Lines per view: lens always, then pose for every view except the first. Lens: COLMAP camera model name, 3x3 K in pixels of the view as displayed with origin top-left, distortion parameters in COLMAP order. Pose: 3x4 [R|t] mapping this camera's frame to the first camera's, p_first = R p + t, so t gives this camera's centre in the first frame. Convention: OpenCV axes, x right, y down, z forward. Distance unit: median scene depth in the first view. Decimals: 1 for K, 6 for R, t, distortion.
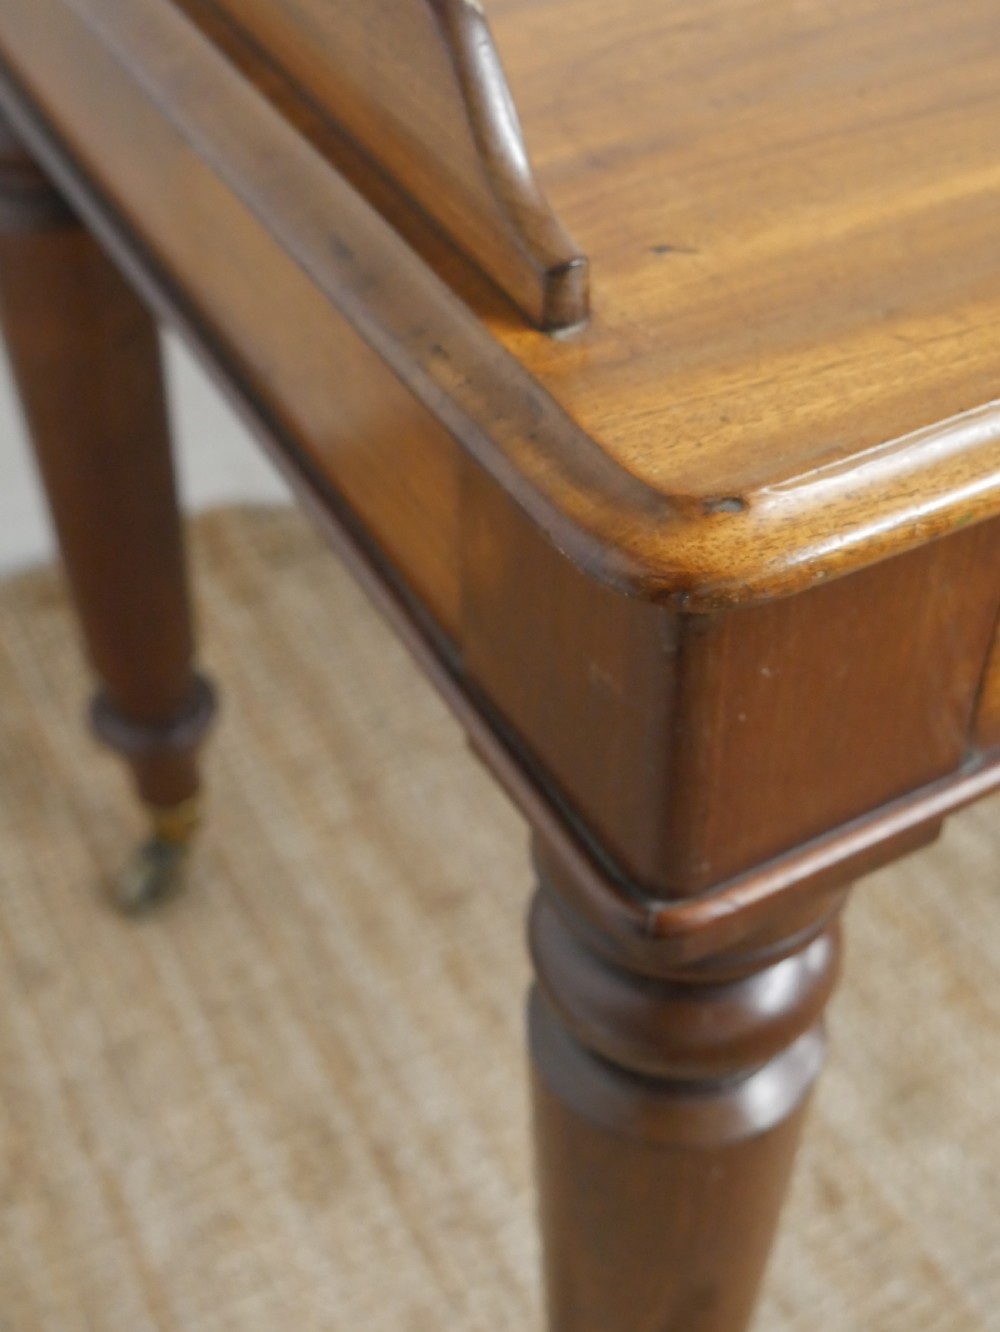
lens RADIAL K [[1850.3, 0, 497.7], [0, 1850.3, 659.5], [0, 0, 1]] dist [0.008047, 0.000000]
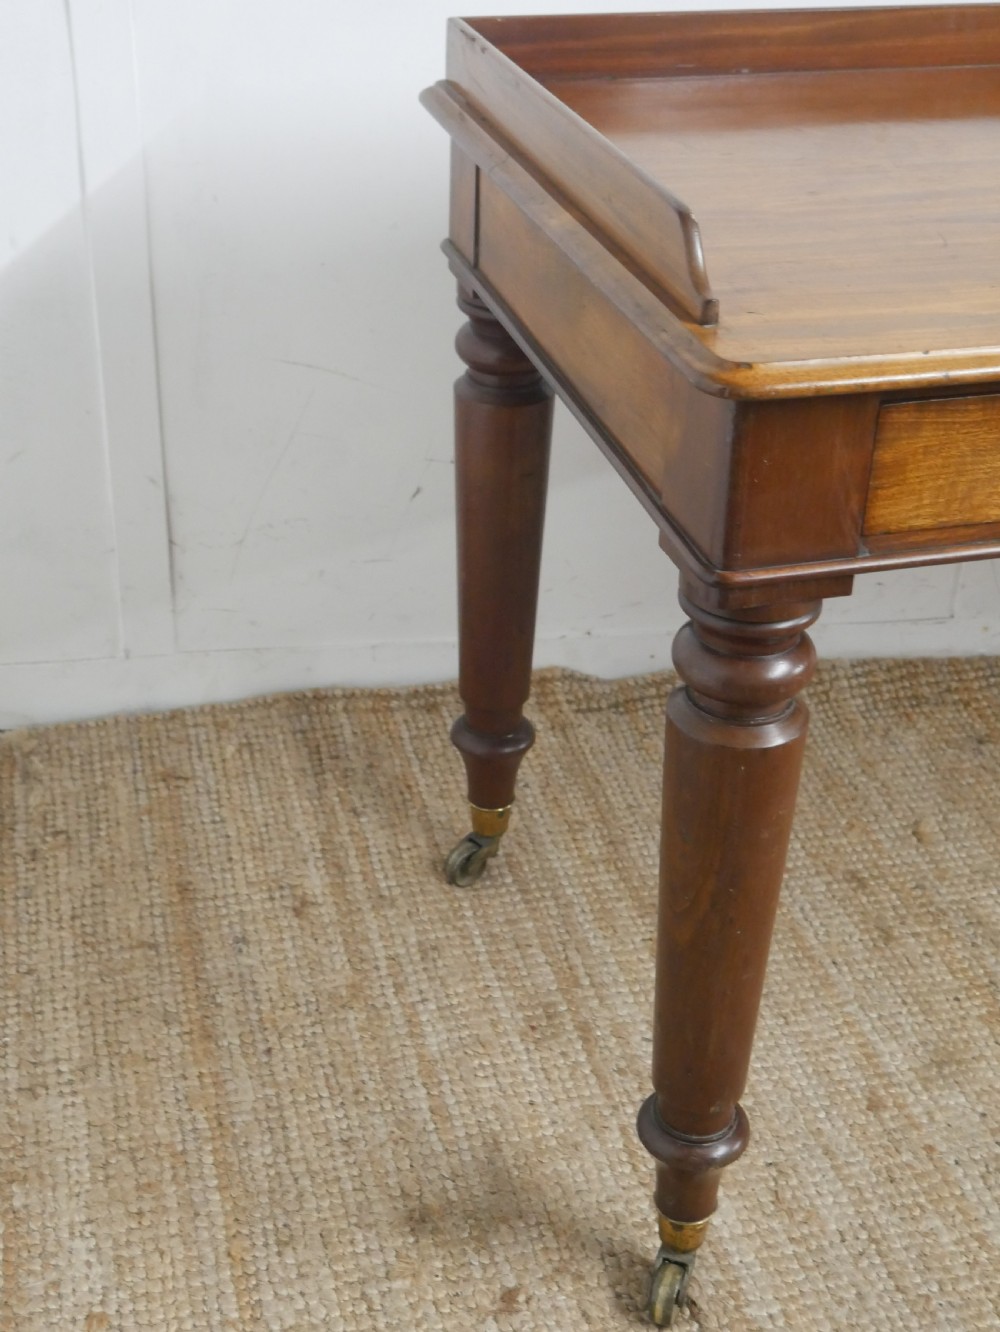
lens RADIAL K [[1850.3, 0, 501.6], [0, 1850.3, 670.1], [0, 0, 1]] dist [0.008047, 0.000000]
pose [[0.971273, 0.147146, -0.187021, 0.115728], [-0.189302, 0.953989, -0.232530, 0.359519], [0.144200, 0.261253, 0.954439, -0.557996]]
